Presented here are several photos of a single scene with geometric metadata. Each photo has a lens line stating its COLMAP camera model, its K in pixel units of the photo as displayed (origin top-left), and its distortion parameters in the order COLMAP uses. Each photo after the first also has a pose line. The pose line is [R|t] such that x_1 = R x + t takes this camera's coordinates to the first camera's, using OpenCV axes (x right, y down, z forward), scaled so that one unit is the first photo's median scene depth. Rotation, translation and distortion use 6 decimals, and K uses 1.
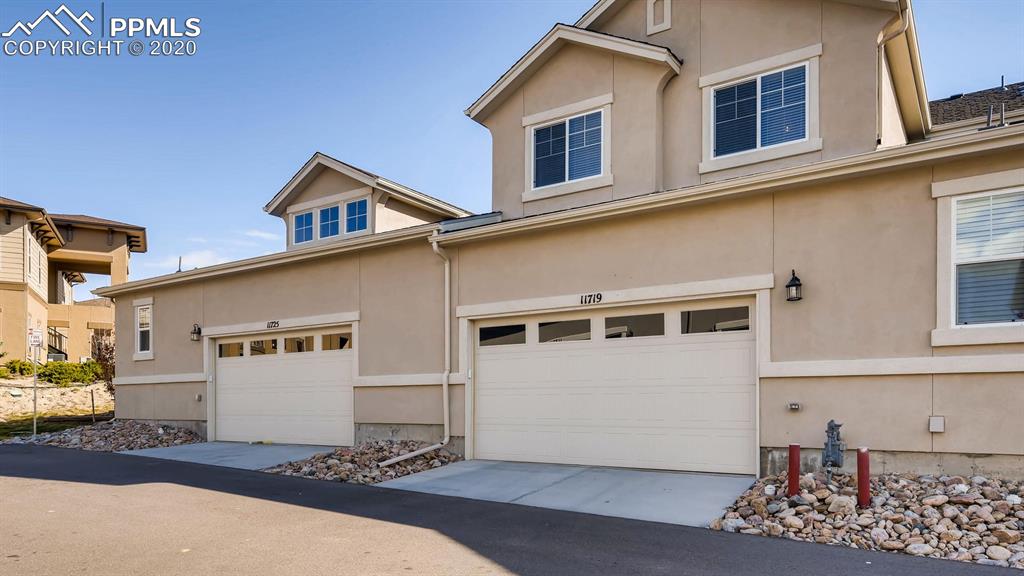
lens RADIAL K [[667.7, 0, 512.0], [0, 667.7, 288.0], [0, 0, 1]] dist [0.001798, 0.001746]
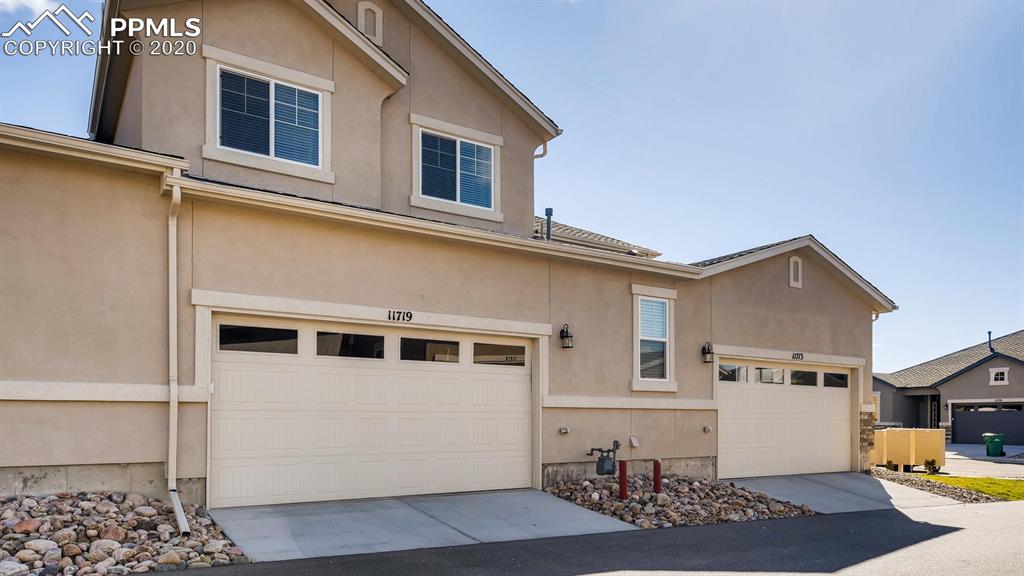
lens RADIAL K [[788.0, 0, 512.6], [0, 788.0, 234.3], [0, 0, 1]] dist [0.087065, -0.115161]
pose [[0.312019, 0.226898, 0.922584, -0.828231], [-0.158562, 0.969881, -0.184904, 0.079399], [-0.936751, -0.088593, 0.338598, 0.443263]]
